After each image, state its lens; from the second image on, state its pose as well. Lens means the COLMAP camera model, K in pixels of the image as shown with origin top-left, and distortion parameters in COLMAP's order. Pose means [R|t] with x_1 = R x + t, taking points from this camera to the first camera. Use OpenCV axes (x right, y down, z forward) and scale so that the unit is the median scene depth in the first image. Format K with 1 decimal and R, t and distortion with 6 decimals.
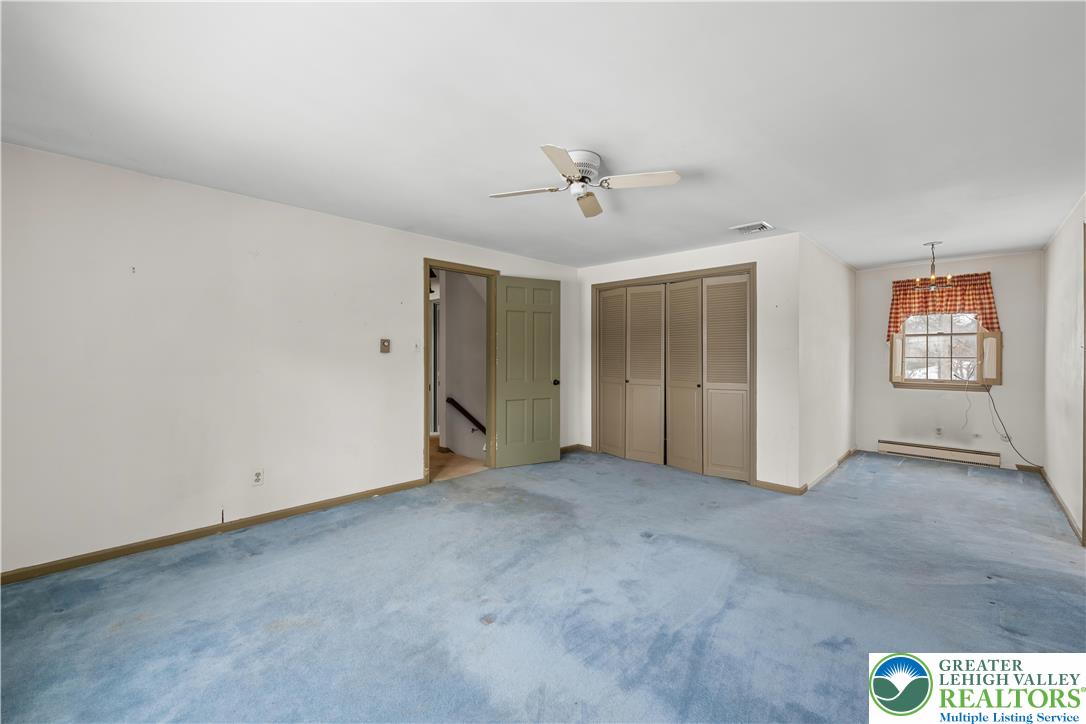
lens RADIAL K [[440.5, 0, 548.9], [0, 440.5, 358.7], [0, 0, 1]] dist [-0.000324, -0.000134]
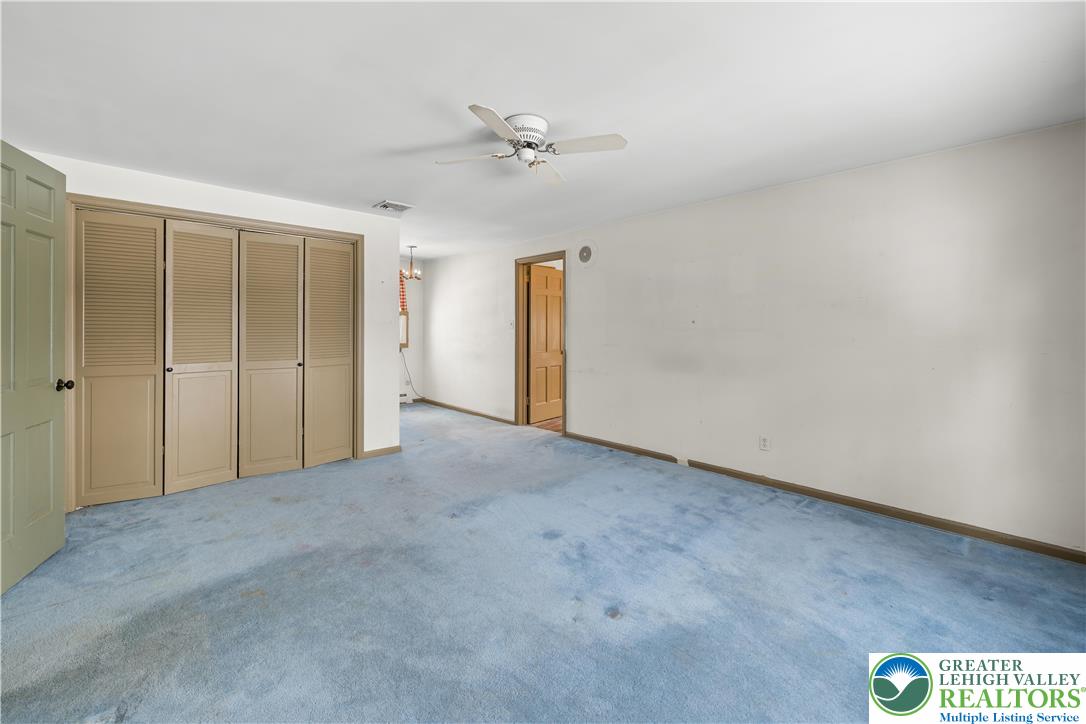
lens RADIAL K [[440.9, 0, 549.4], [0, 440.9, 336.4], [0, 0, 1]] dist [-0.000863, -0.000054]
pose [[0.048906, -0.020974, 0.998583, -0.500334], [0.009880, 0.999741, 0.020515, -0.004491], [-0.998755, 0.008863, 0.049101, 0.516205]]
